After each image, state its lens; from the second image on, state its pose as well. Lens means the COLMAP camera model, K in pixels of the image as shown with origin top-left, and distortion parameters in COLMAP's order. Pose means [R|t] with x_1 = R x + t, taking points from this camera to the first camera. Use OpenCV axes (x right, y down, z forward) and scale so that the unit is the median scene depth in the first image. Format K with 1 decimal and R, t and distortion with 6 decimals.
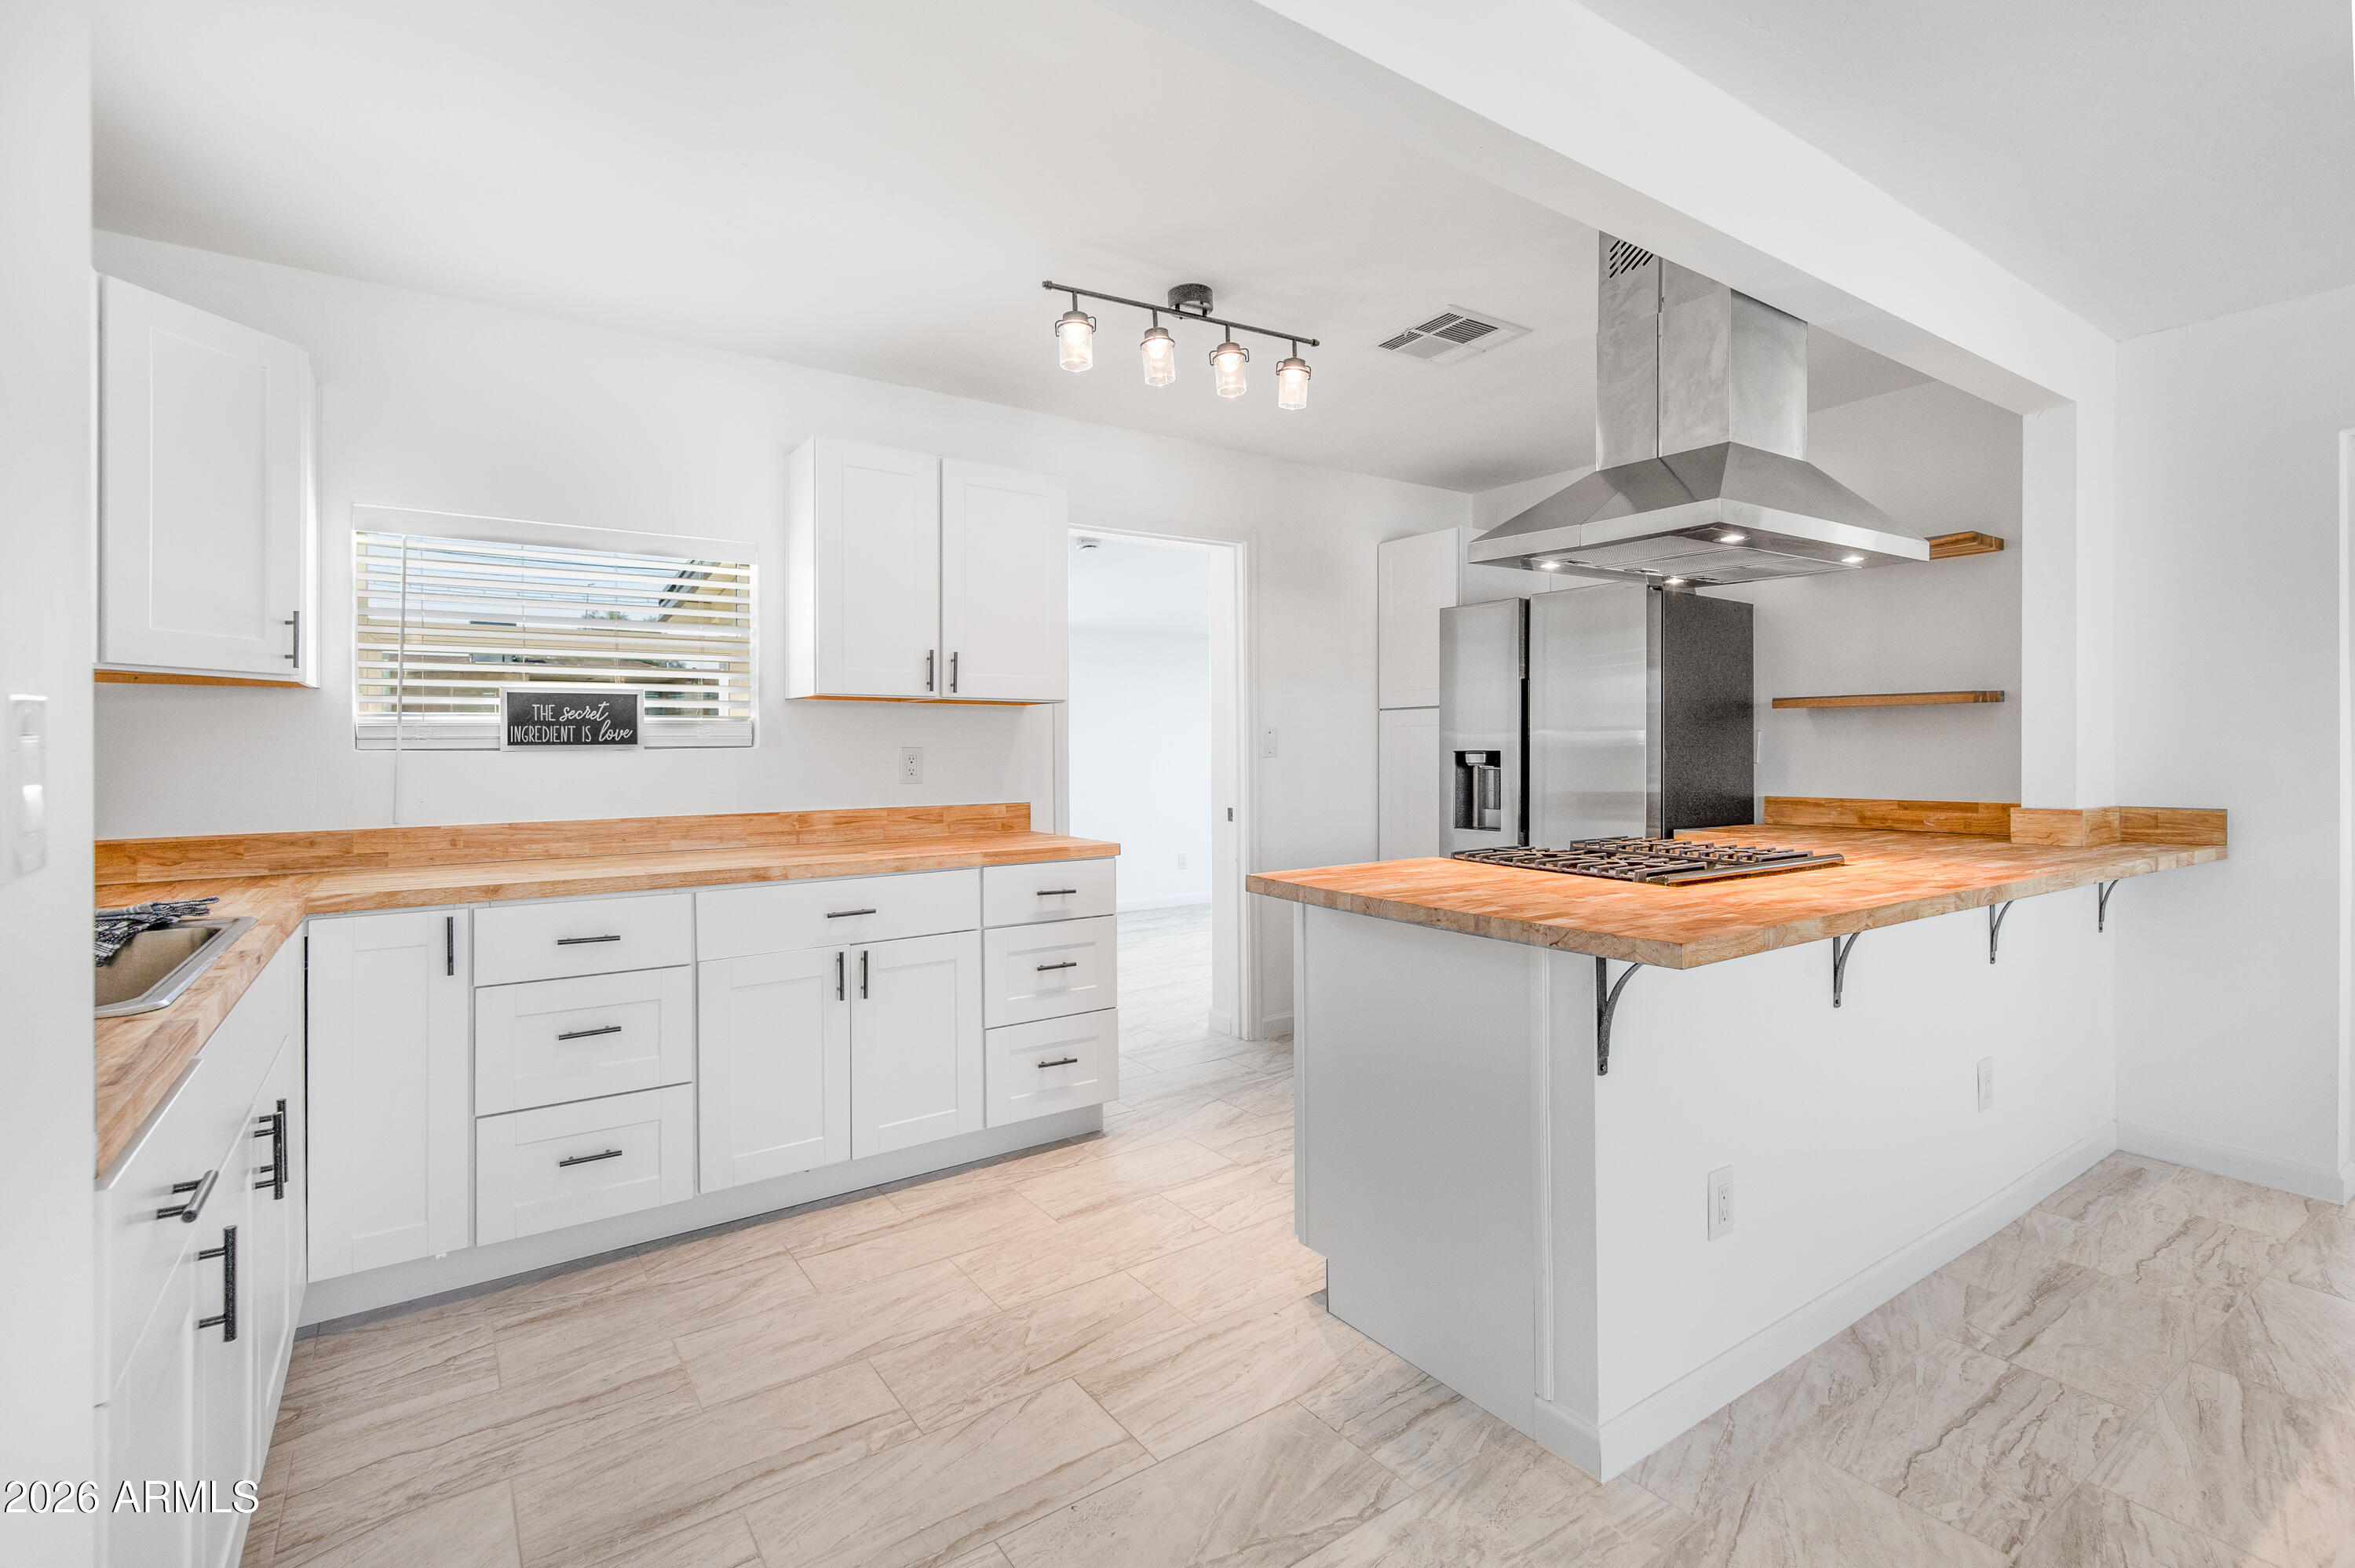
lens RADIAL K [[1100.5, 0, 1181.4], [0, 1100.5, 761.4], [0, 0, 1]] dist [0.011563, -0.000772]
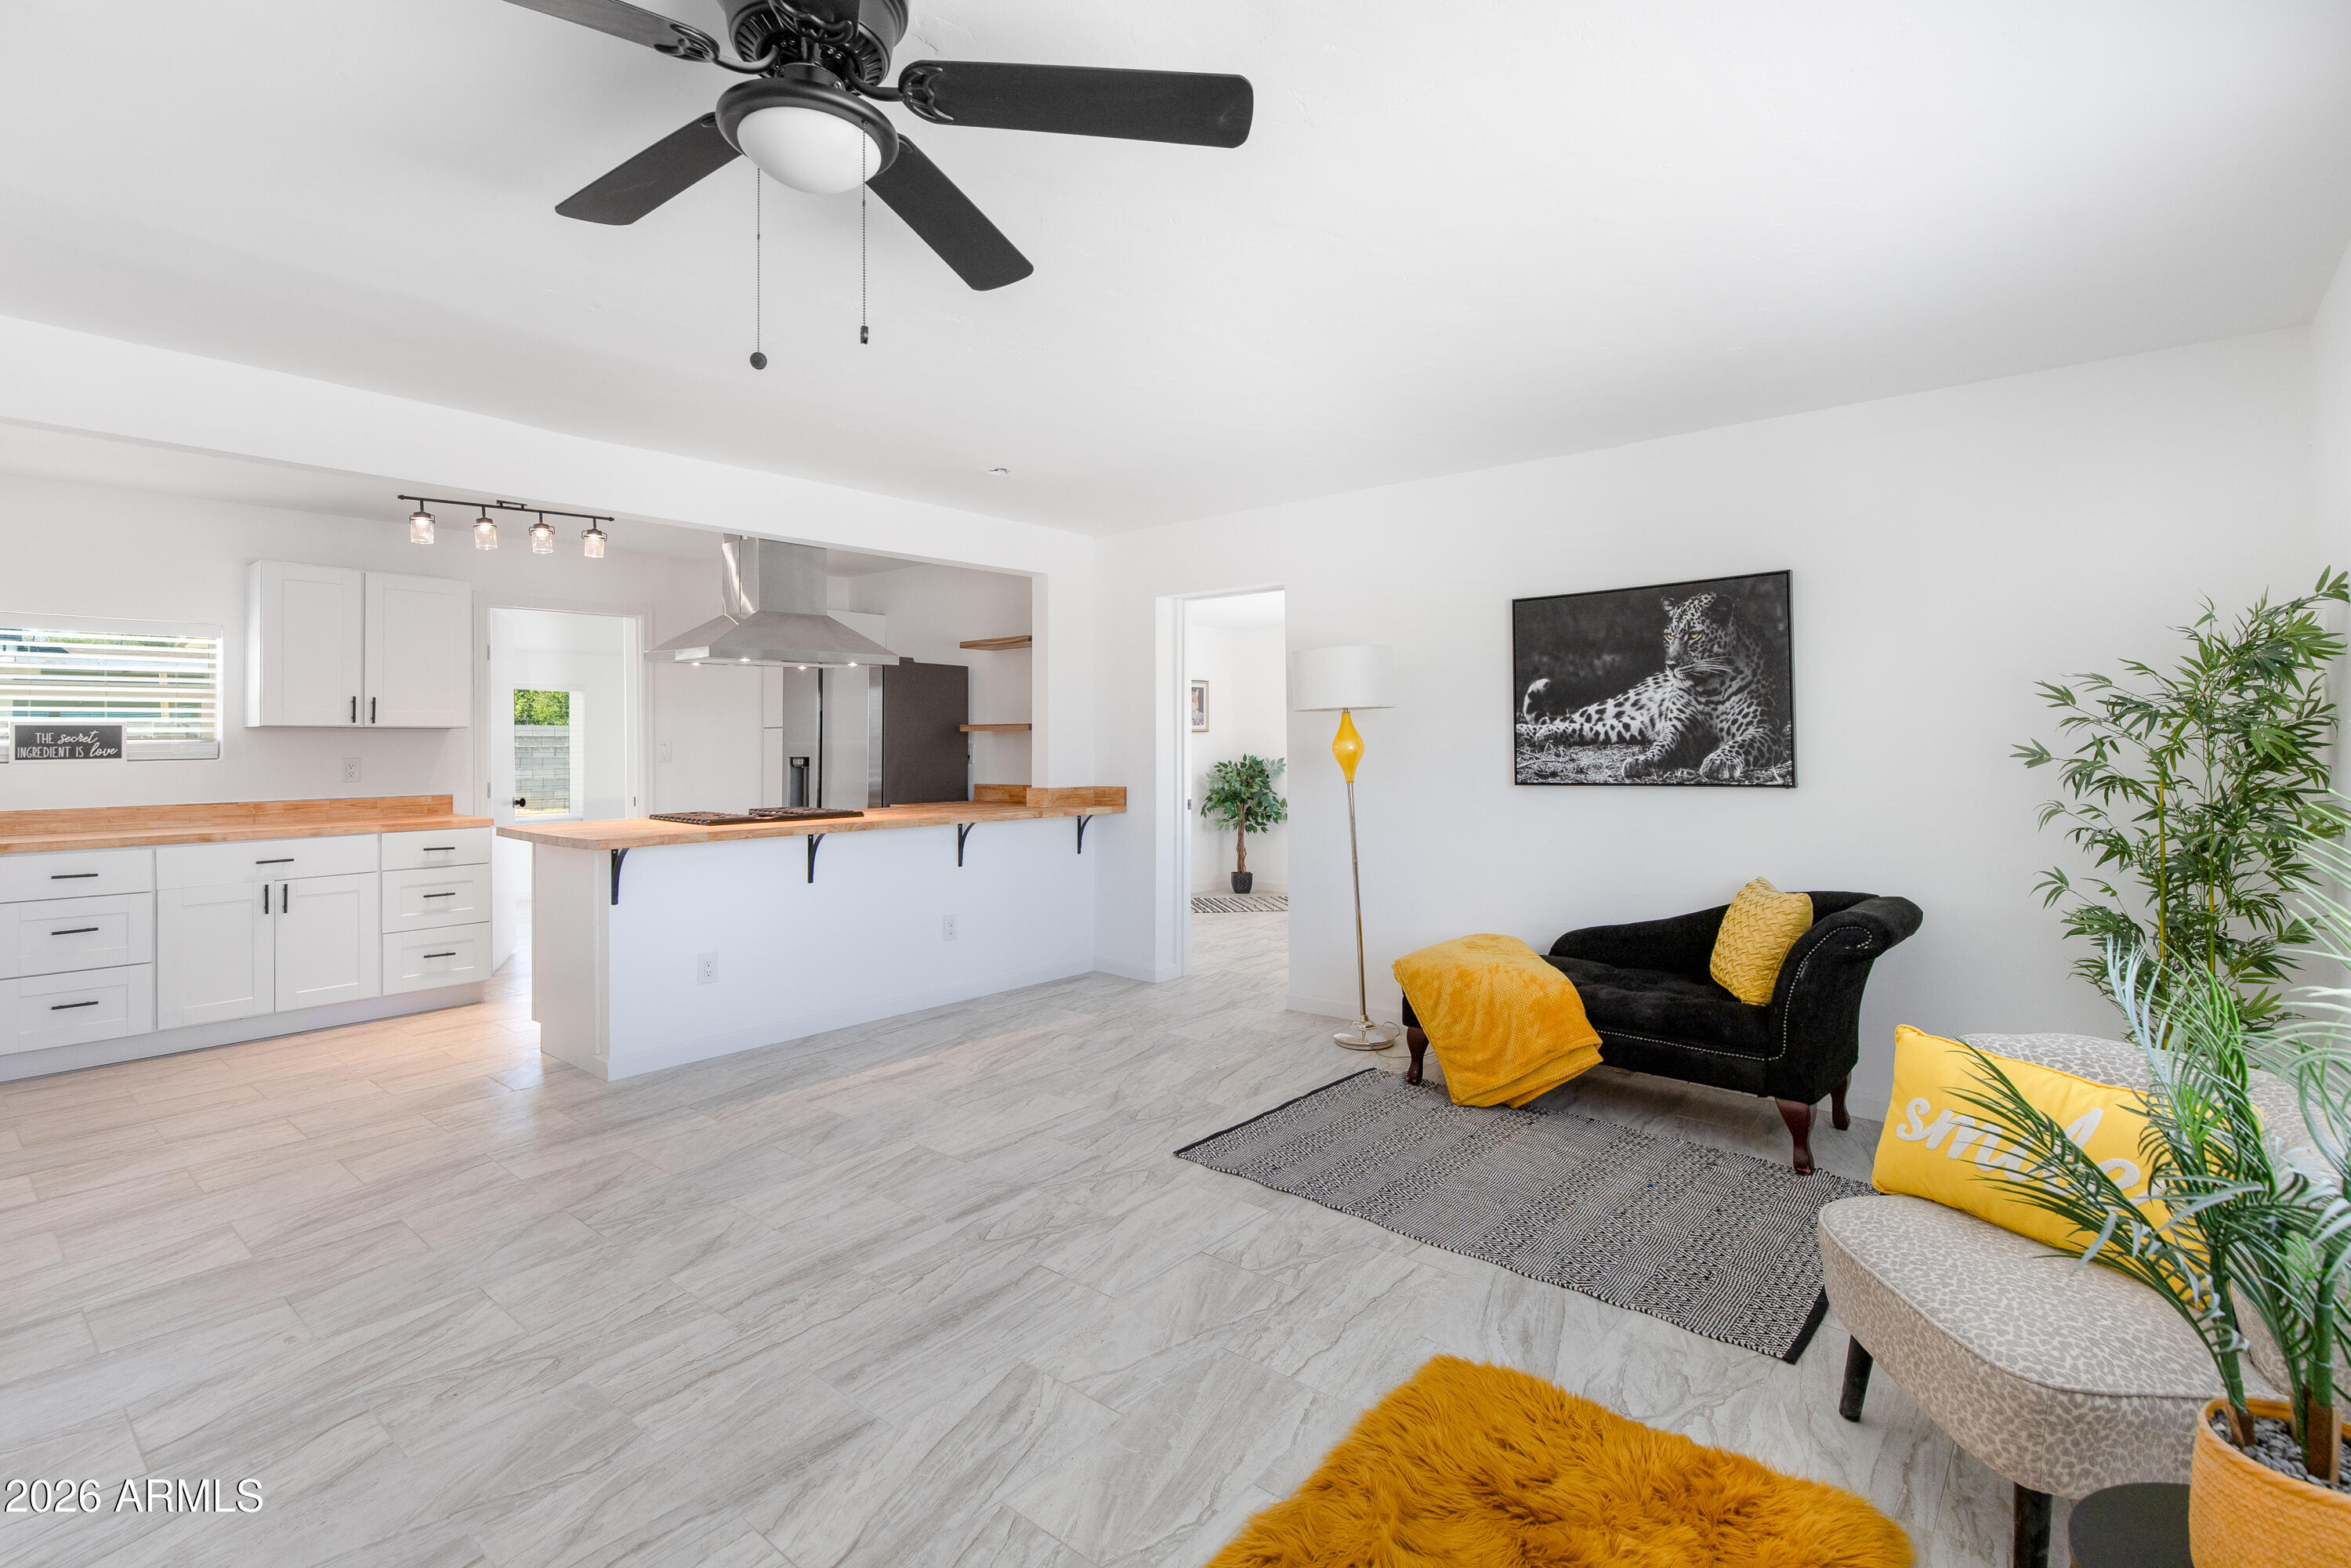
lens RADIAL K [[1098.8, 0, 1169.2], [0, 1098.8, 744.3], [0, 0, 1]] dist [0.011563, -0.000772]
pose [[0.966248, -0.002417, 0.257602, 0.515964], [0.005590, 0.999917, -0.011583, -0.009212], [-0.257553, 0.012632, 0.966182, -0.861658]]
